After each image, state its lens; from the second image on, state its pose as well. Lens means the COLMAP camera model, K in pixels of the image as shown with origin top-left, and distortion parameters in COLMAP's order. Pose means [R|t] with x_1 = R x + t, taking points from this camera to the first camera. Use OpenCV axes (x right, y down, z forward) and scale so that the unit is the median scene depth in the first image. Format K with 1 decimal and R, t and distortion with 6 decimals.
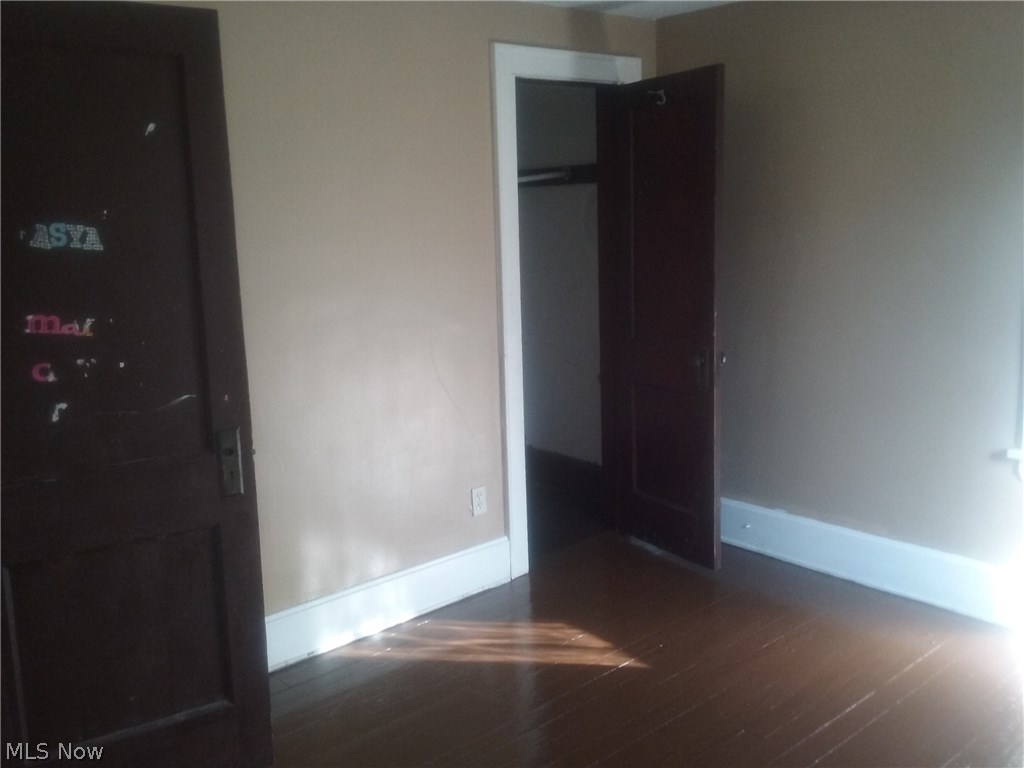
lens RADIAL K [[952.1, 0, 509.1], [0, 952.1, 387.1], [0, 0, 1]] dist [0.001430, 0.000000]
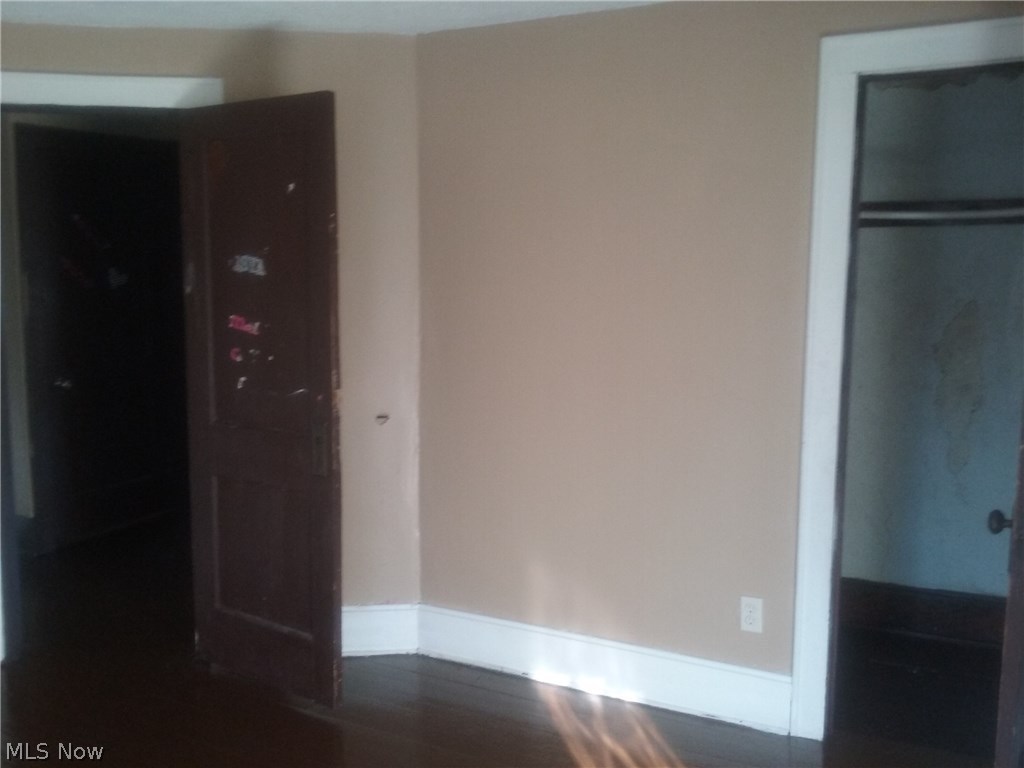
lens RADIAL K [[952.1, 0, 514.6], [0, 952.1, 378.5], [0, 0, 1]] dist [0.001430, 0.000000]
pose [[0.352448, 0.154454, -0.922997, 0.706949], [-0.179401, 0.979145, 0.095345, -0.134101], [0.918474, 0.131983, 0.372807, 0.573462]]
